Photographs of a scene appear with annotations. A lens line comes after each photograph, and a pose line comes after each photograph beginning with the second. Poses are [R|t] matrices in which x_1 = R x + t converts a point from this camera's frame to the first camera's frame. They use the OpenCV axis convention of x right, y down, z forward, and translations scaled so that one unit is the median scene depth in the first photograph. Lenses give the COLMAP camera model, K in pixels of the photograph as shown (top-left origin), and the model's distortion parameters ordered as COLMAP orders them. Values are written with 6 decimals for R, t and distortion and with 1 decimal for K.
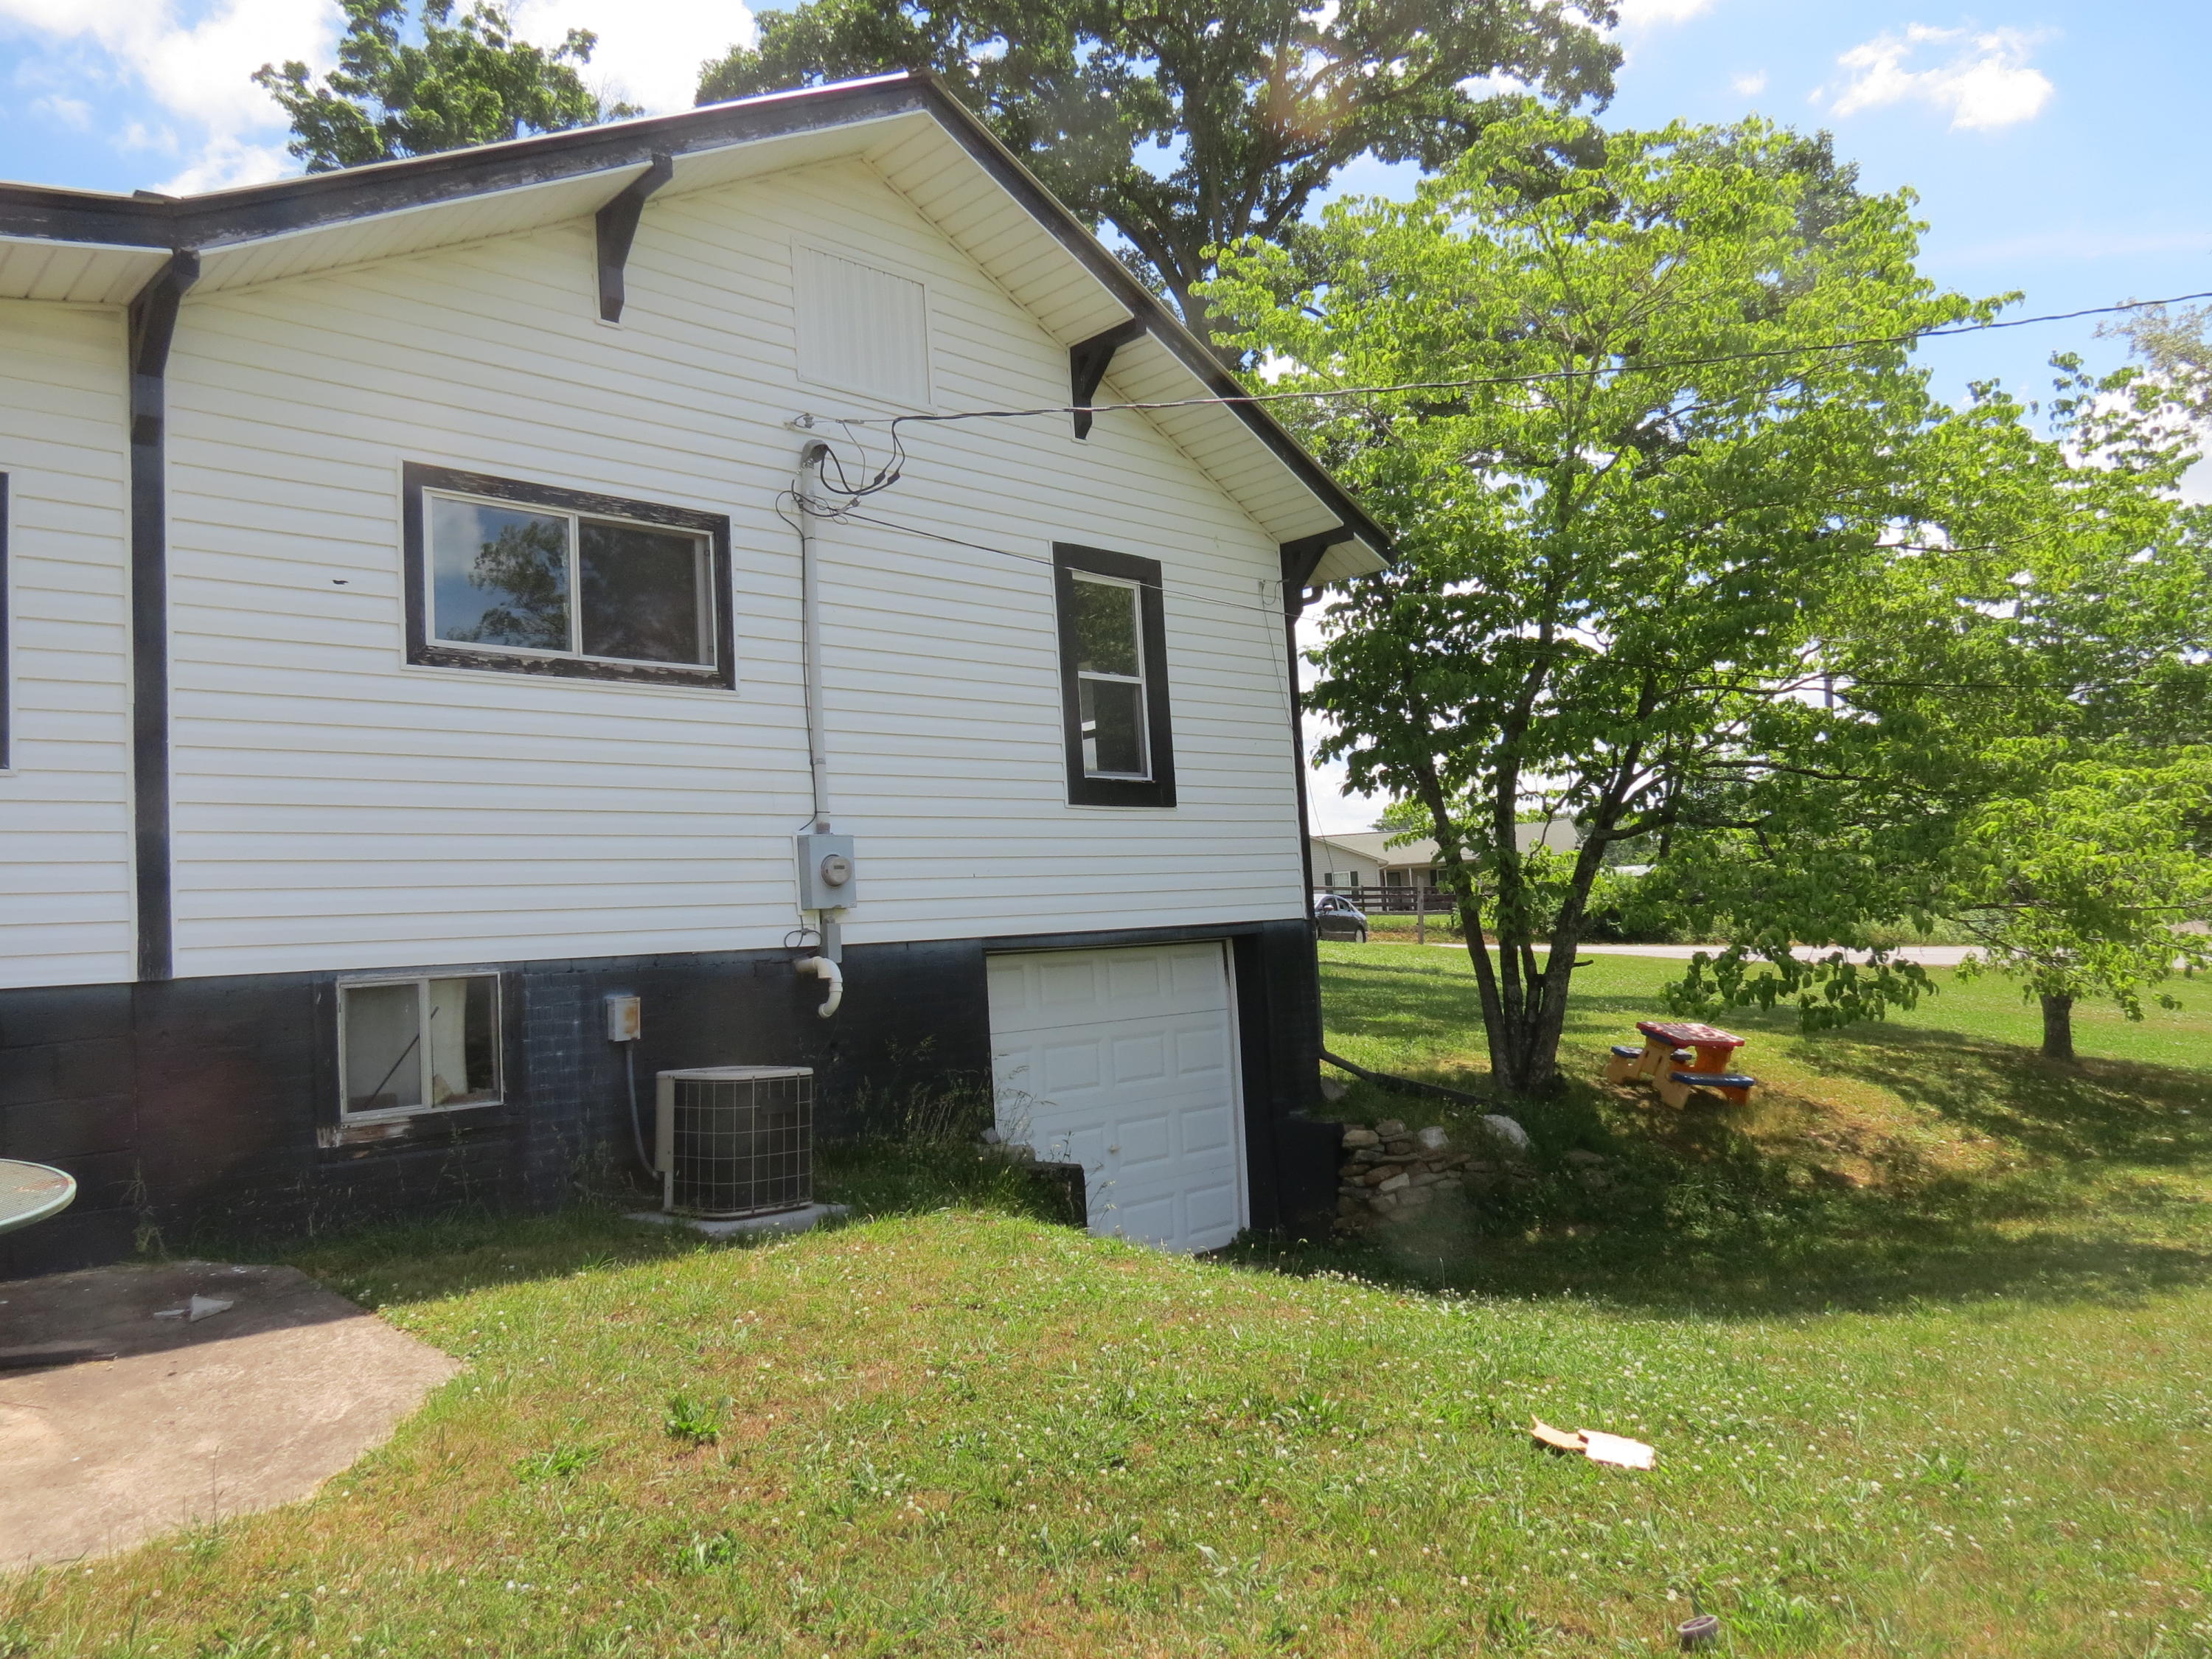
lens RADIAL K [[1601.5, 0, 1106.0], [0, 1601.5, 829.5], [0, 0, 1]] dist [-0.012112, 0.001676]
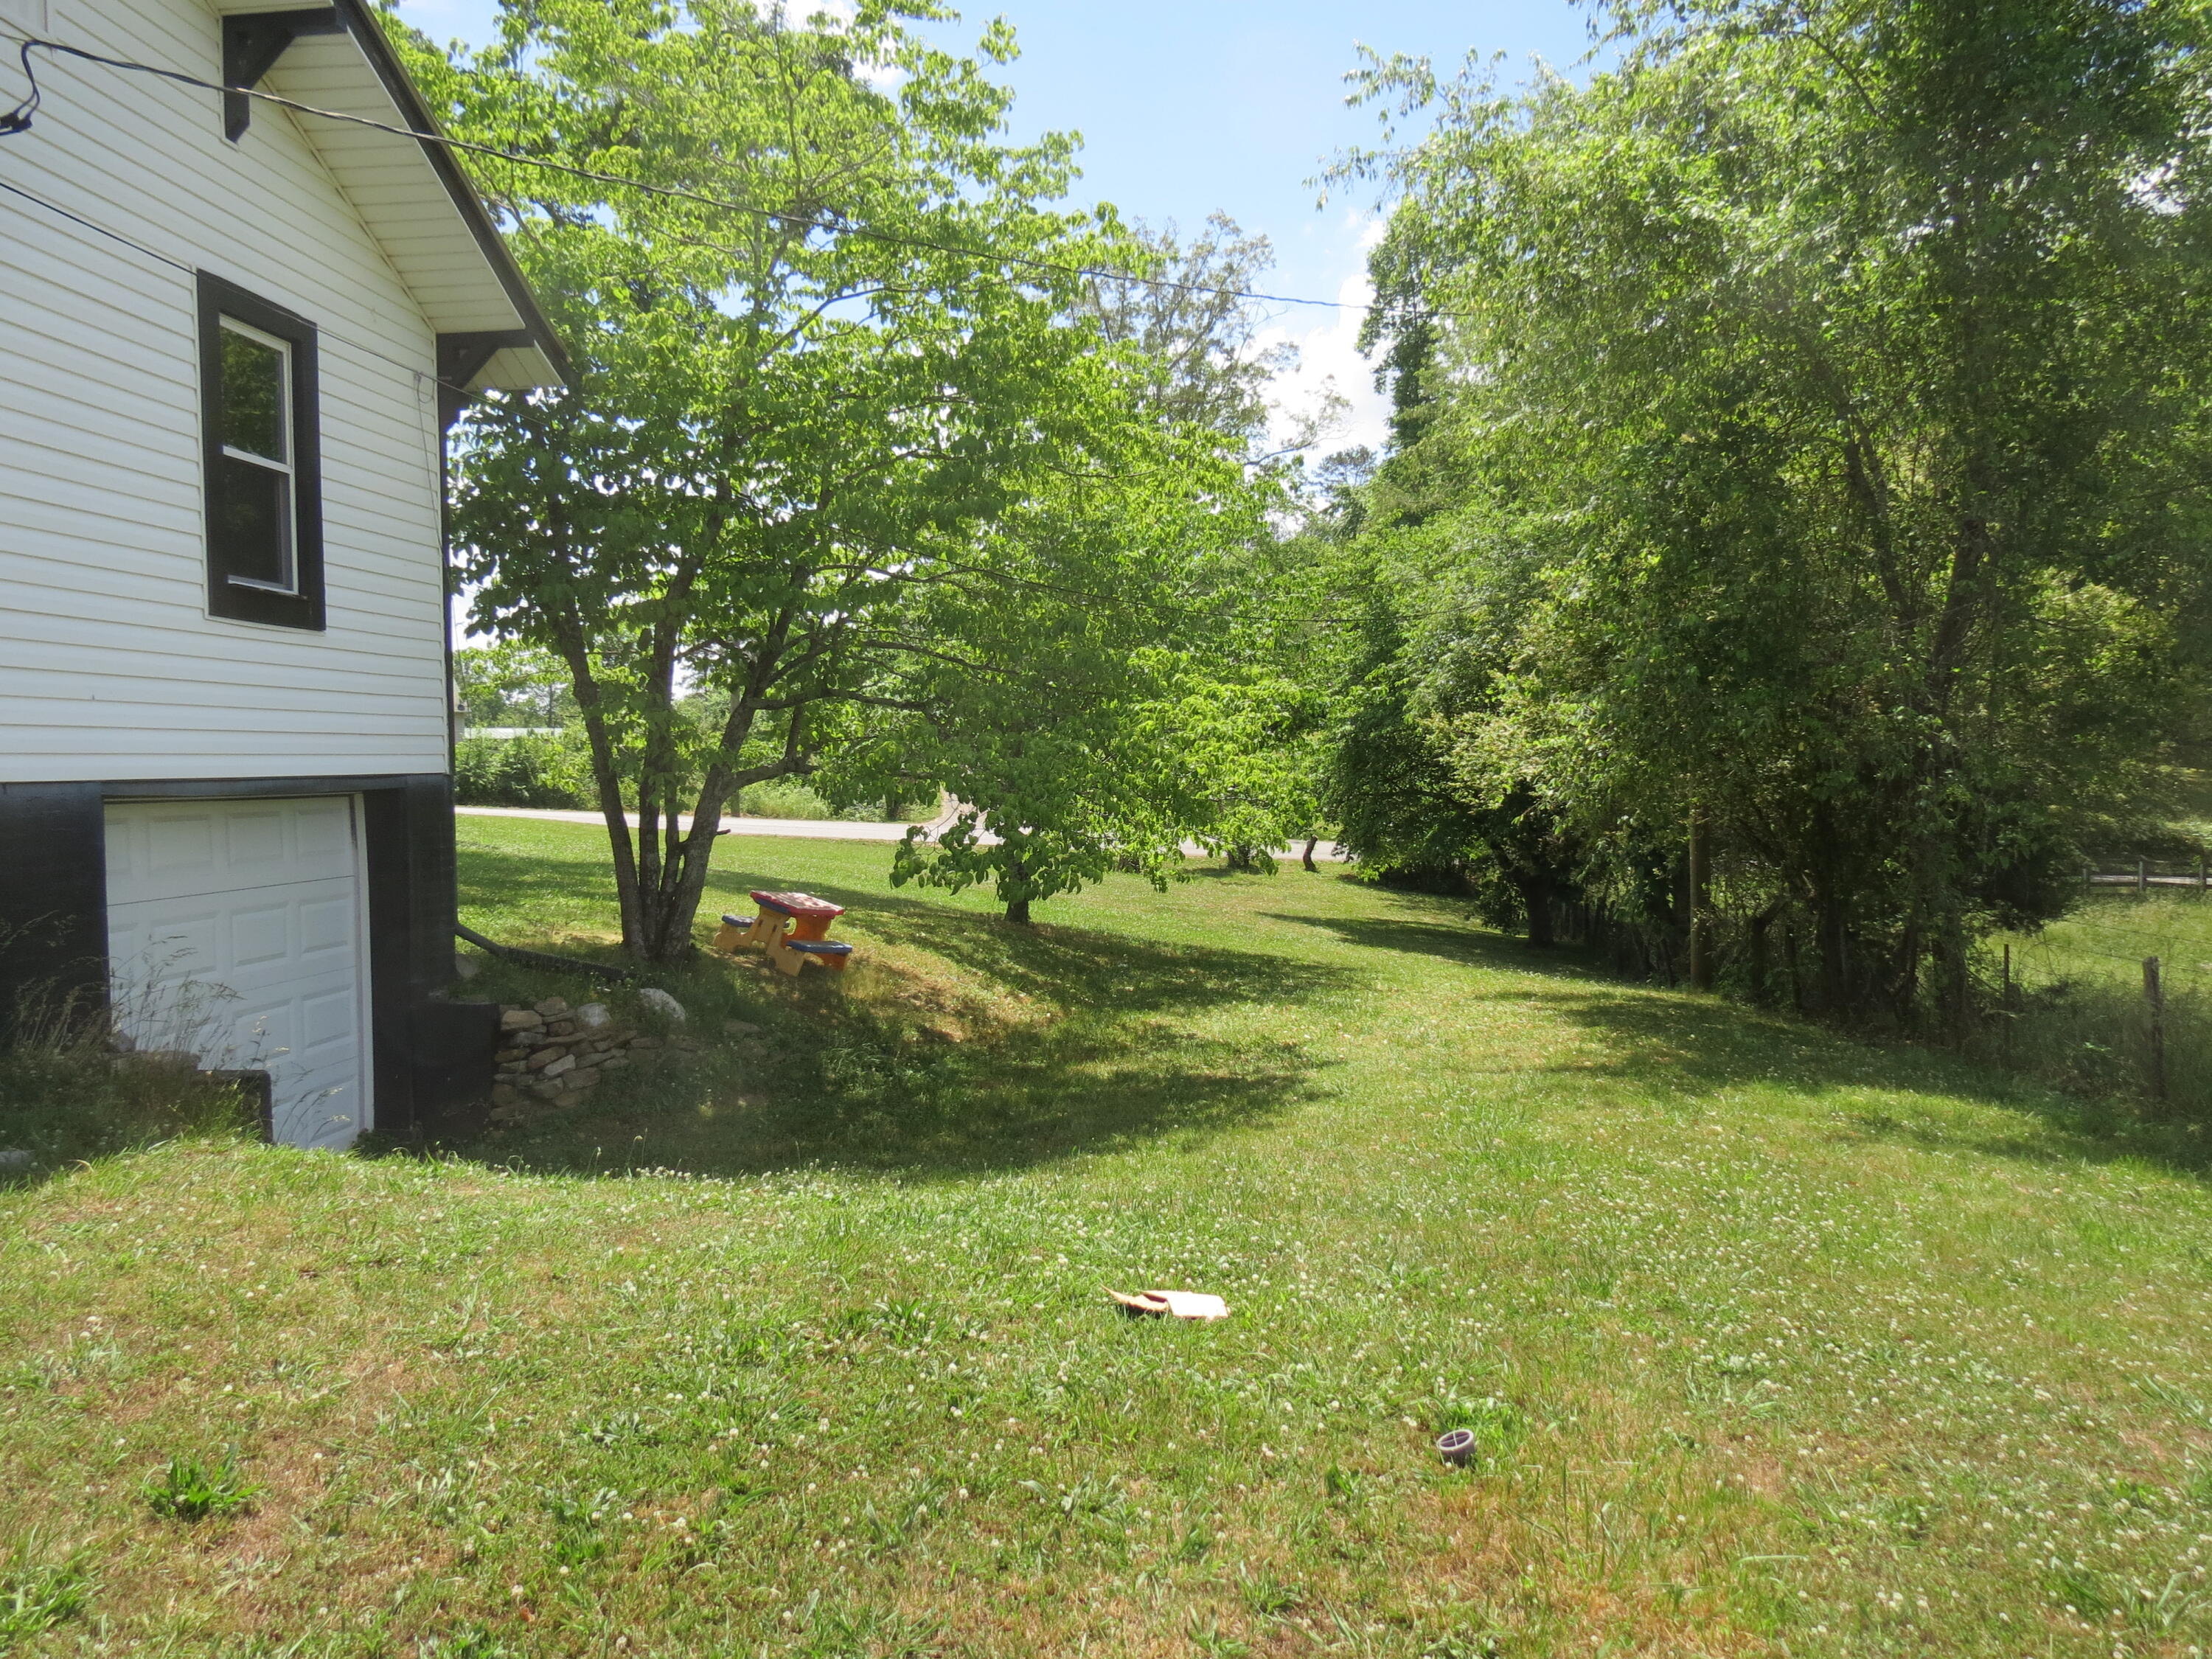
lens RADIAL K [[1601.5, 0, 1106.0], [0, 1601.5, 829.5], [0, 0, 1]] dist [-0.012112, 0.001676]
pose [[0.767009, 0.026254, 0.641099, -0.169612], [-0.079975, 0.995283, 0.054923, 0.009920], [-0.636633, -0.093398, 0.765490, 0.107560]]
